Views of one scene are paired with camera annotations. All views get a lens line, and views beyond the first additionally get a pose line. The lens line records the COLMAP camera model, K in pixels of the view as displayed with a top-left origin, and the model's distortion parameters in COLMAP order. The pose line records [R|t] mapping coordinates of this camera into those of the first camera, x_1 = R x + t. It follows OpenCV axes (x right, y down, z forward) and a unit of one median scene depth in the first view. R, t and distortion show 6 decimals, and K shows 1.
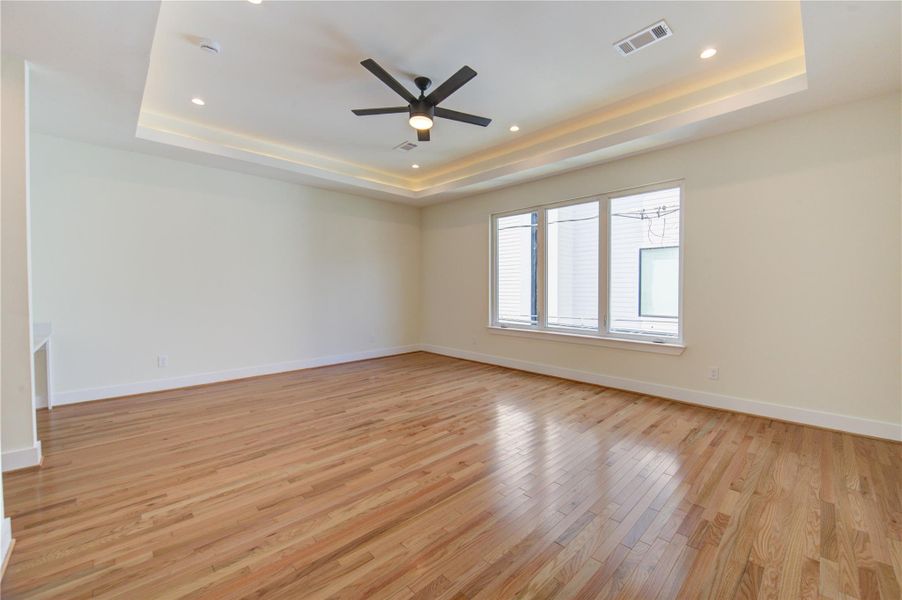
lens RADIAL K [[351.4, 0, 456.8], [0, 351.4, 301.1], [0, 0, 1]] dist [-0.014727, -0.000249]
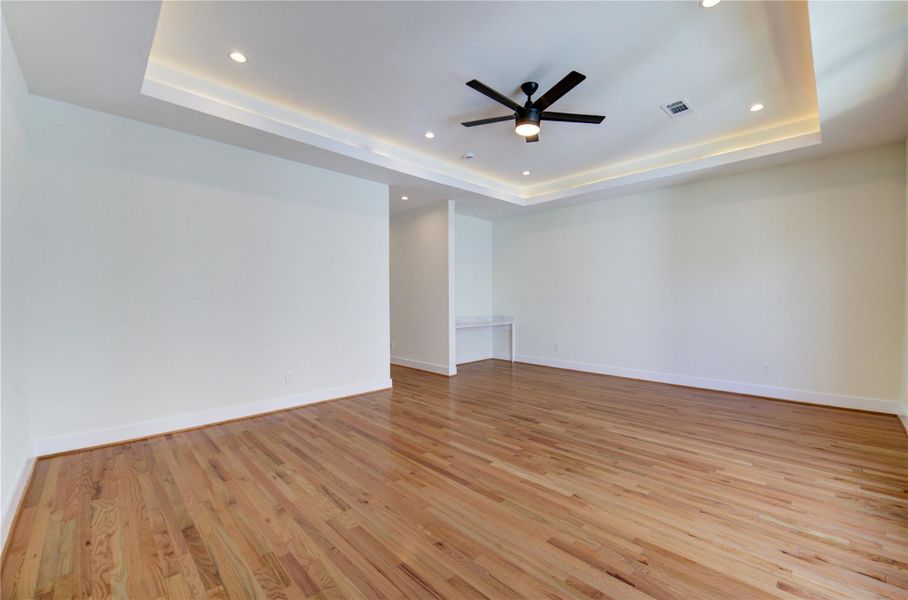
lens RADIAL K [[377.1, 0, 475.8], [0, 377.1, 298.9], [0, 0, 1]] dist [-0.001066, 0.000090]
pose [[0.038175, 0.005097, -0.999258, 0.909113], [-0.029814, 0.999548, 0.003959, -0.026174], [0.998826, 0.029641, 0.038309, 0.781159]]
